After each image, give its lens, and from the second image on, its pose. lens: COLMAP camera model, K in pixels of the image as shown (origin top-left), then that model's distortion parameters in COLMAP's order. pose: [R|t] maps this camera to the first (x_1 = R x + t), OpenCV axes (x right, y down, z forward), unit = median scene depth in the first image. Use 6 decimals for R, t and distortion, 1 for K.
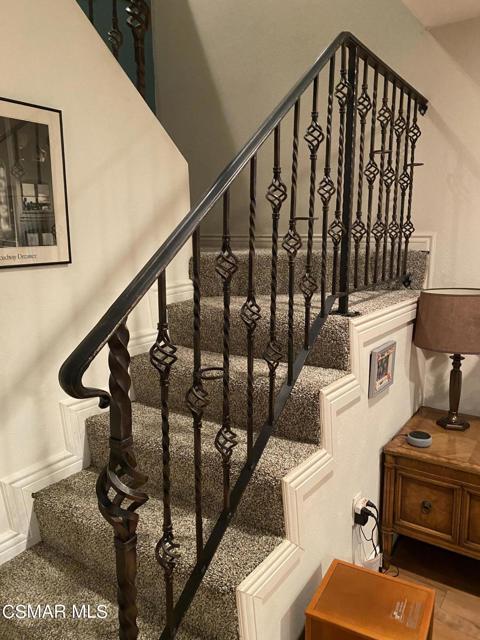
lens RADIAL K [[494.4, 0, 239.6], [0, 494.4, 321.3], [0, 0, 1]] dist [0.008416, 0.004507]
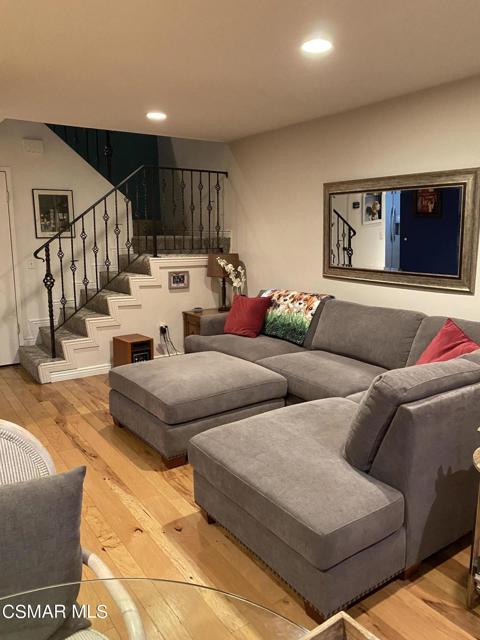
lens RADIAL K [[494.4, 0, 241.6], [0, 494.4, 317.7], [0, 0, 1]] dist [0.008416, 0.004507]
pose [[0.933429, 0.060507, -0.353622, 1.879516], [-0.069859, 0.997462, -0.013729, 0.373011], [0.351894, 0.037519, 0.935288, -1.612379]]
